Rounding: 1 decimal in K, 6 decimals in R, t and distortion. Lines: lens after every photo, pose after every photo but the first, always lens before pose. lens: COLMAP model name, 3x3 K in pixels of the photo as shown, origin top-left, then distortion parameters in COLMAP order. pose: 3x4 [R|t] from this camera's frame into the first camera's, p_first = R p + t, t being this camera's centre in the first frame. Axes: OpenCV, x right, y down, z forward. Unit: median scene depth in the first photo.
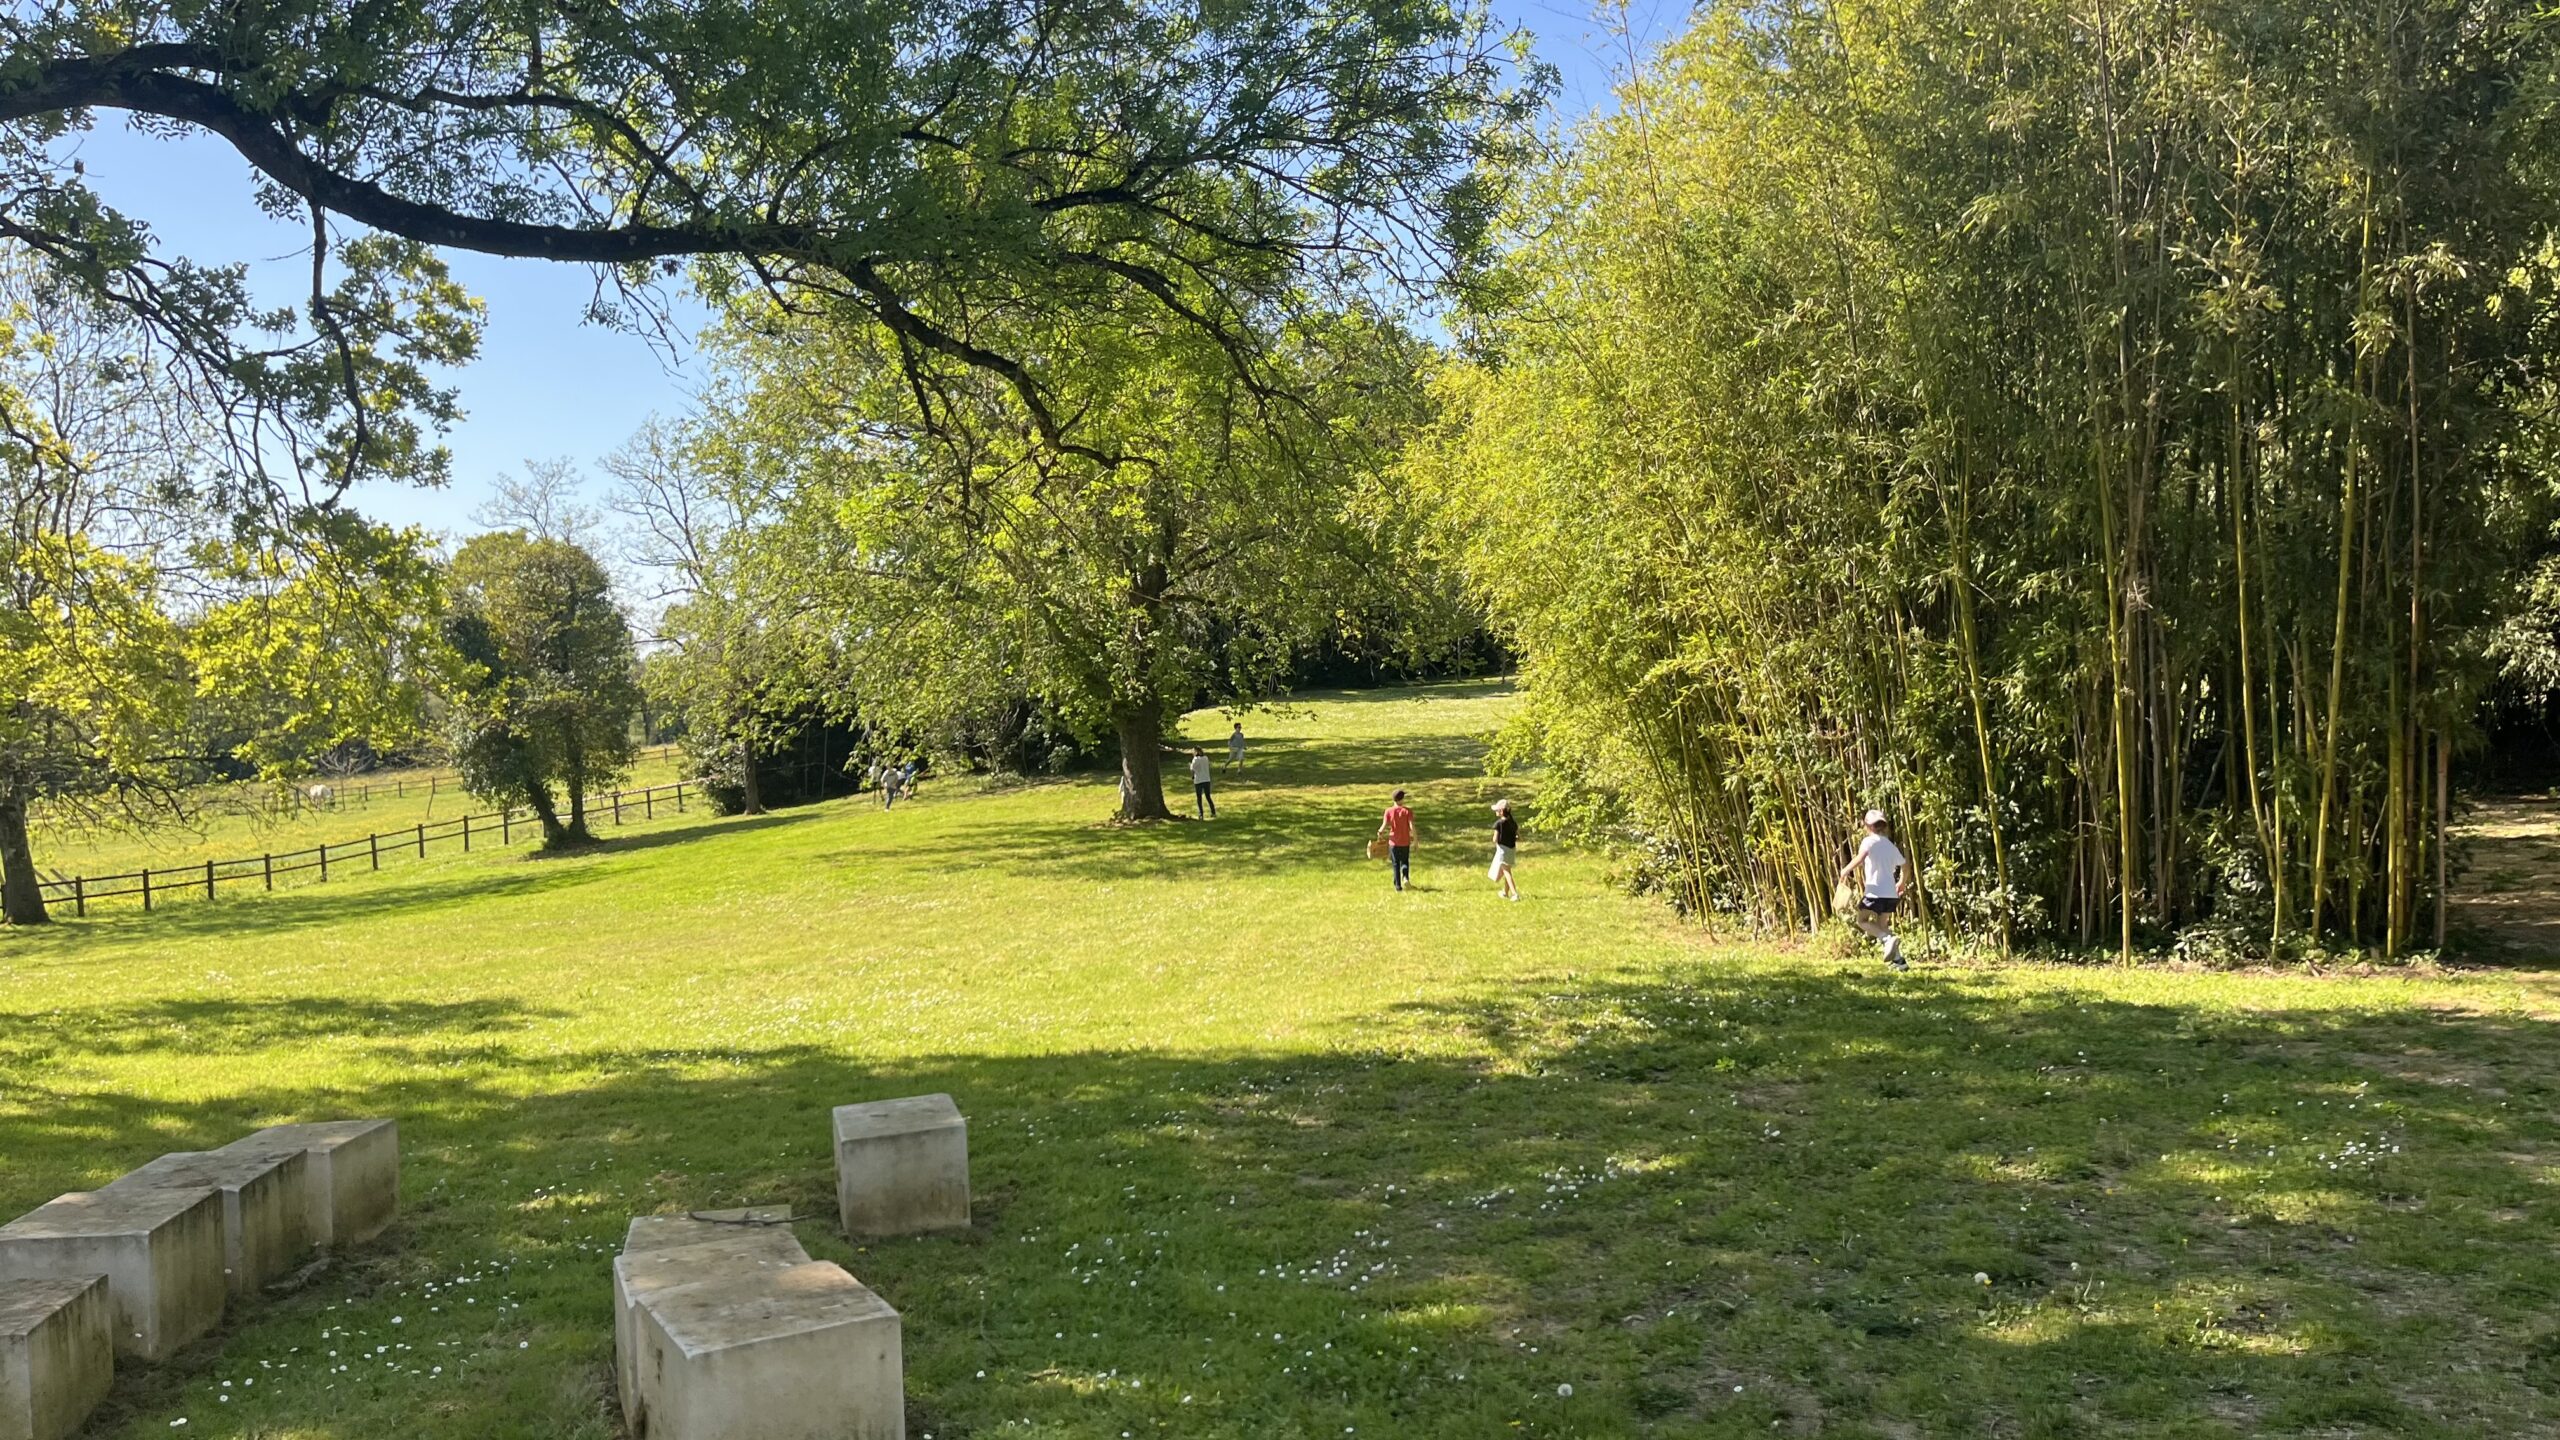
lens RADIAL K [[1858.9, 0, 1275.5], [0, 1858.9, 713.1], [0, 0, 1]] dist [0.063603, -0.096061]
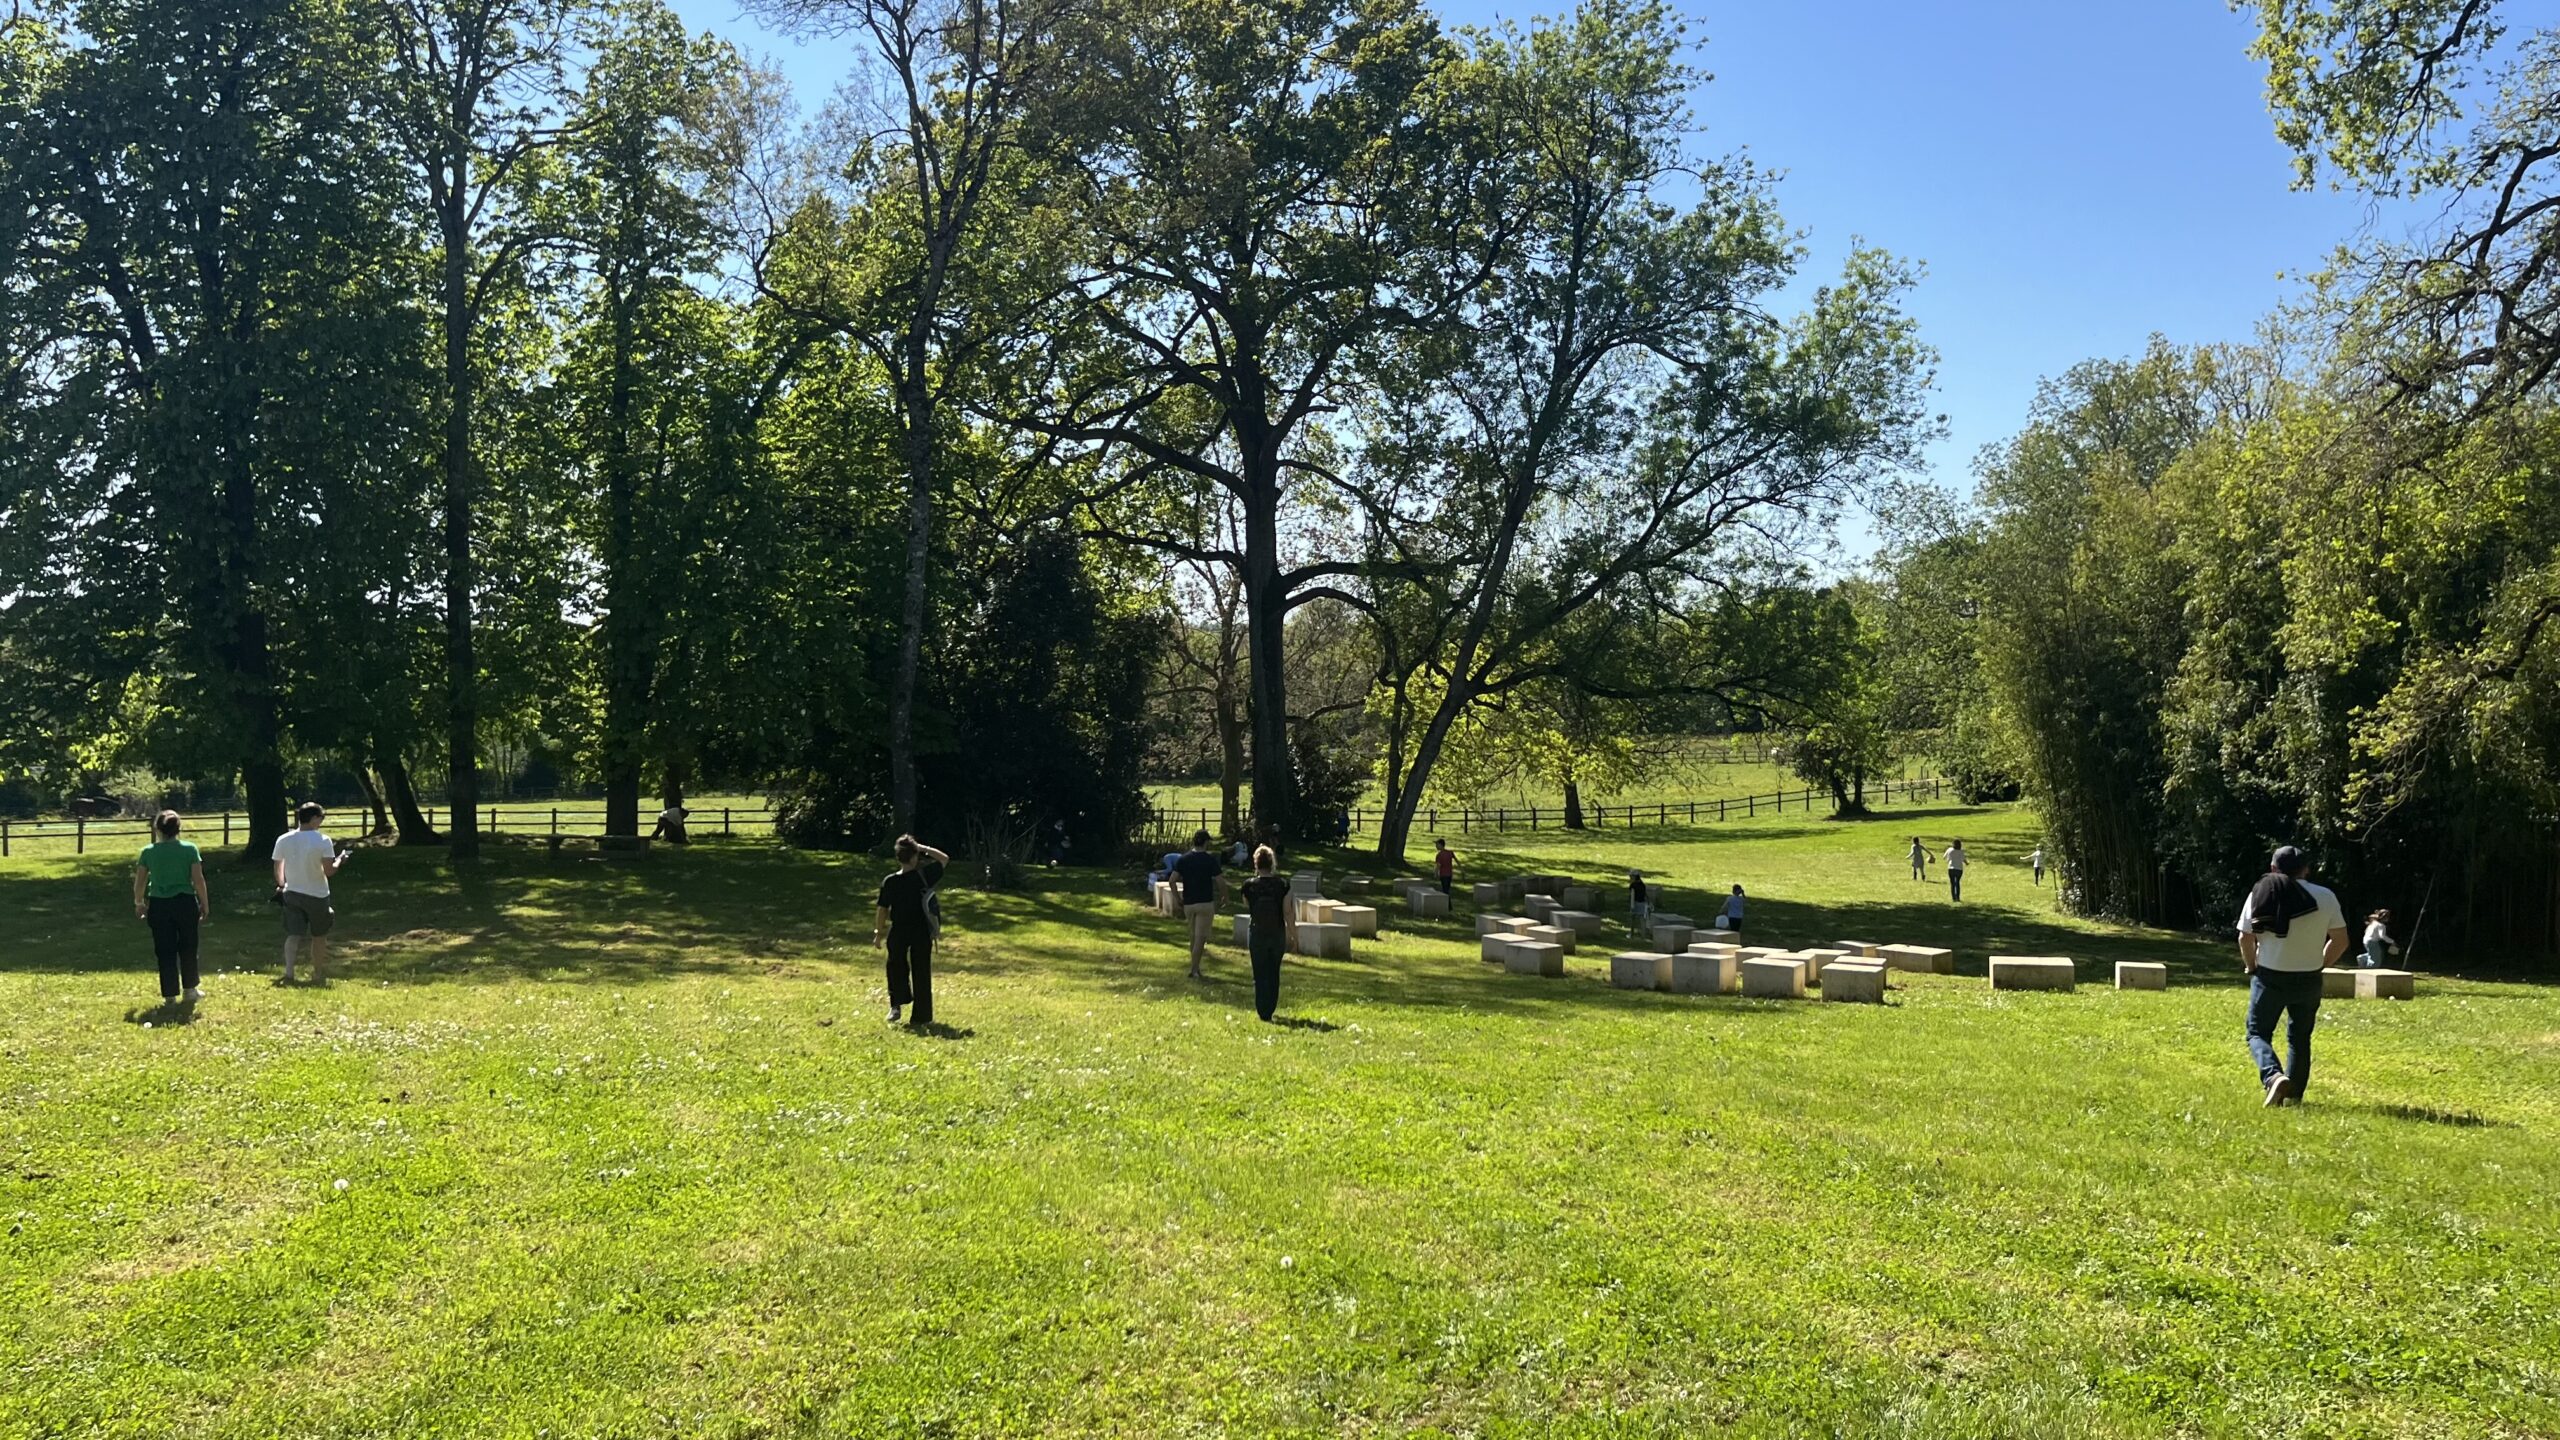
lens RADIAL K [[1858.9, 0, 1275.5], [0, 1858.9, 713.1], [0, 0, 1]] dist [0.063603, -0.096061]
pose [[0.709748, 0.059318, -0.701953, 0.449309], [-0.038801, 0.998228, 0.045122, -0.079003], [0.703386, -0.004789, 0.710792, -0.580222]]
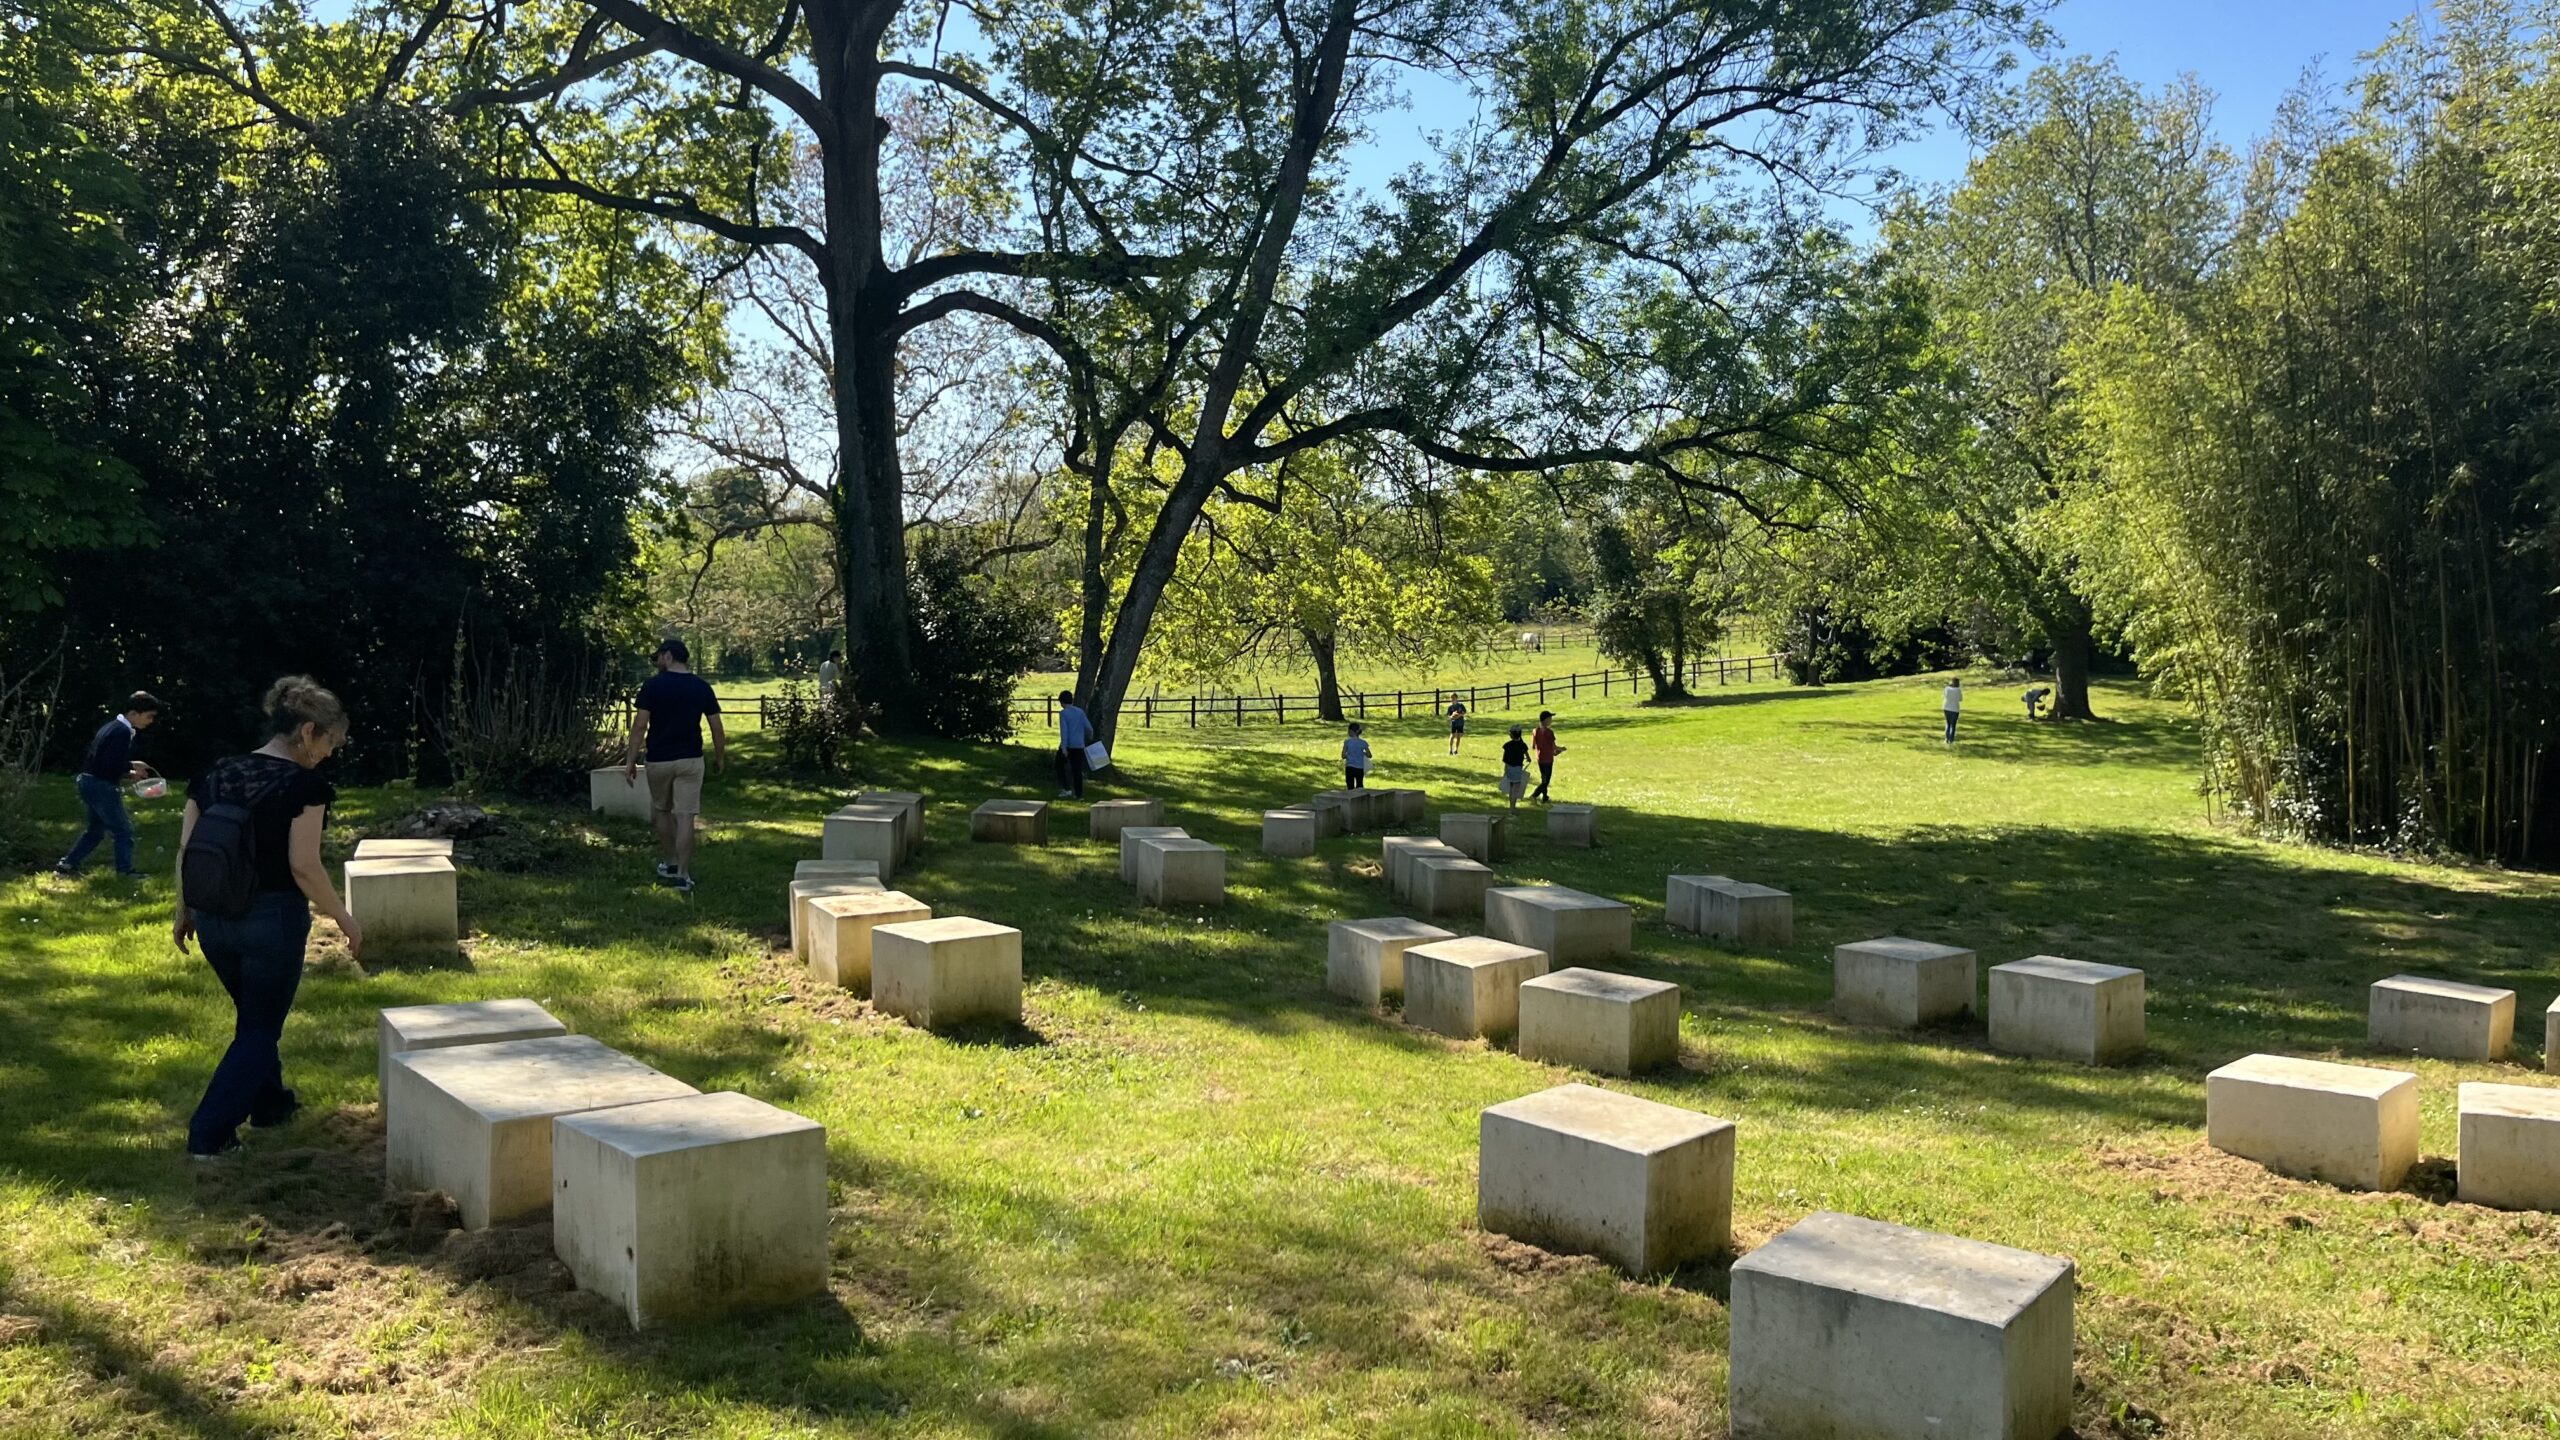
lens RADIAL K [[1858.9, 0, 1275.5], [0, 1858.9, 713.1], [0, 0, 1]] dist [0.063603, -0.096061]
pose [[0.811413, 0.088050, -0.577803, 0.173008], [-0.044004, 0.994985, 0.089829, -0.027552], [0.582814, -0.047463, 0.811218, -0.257487]]
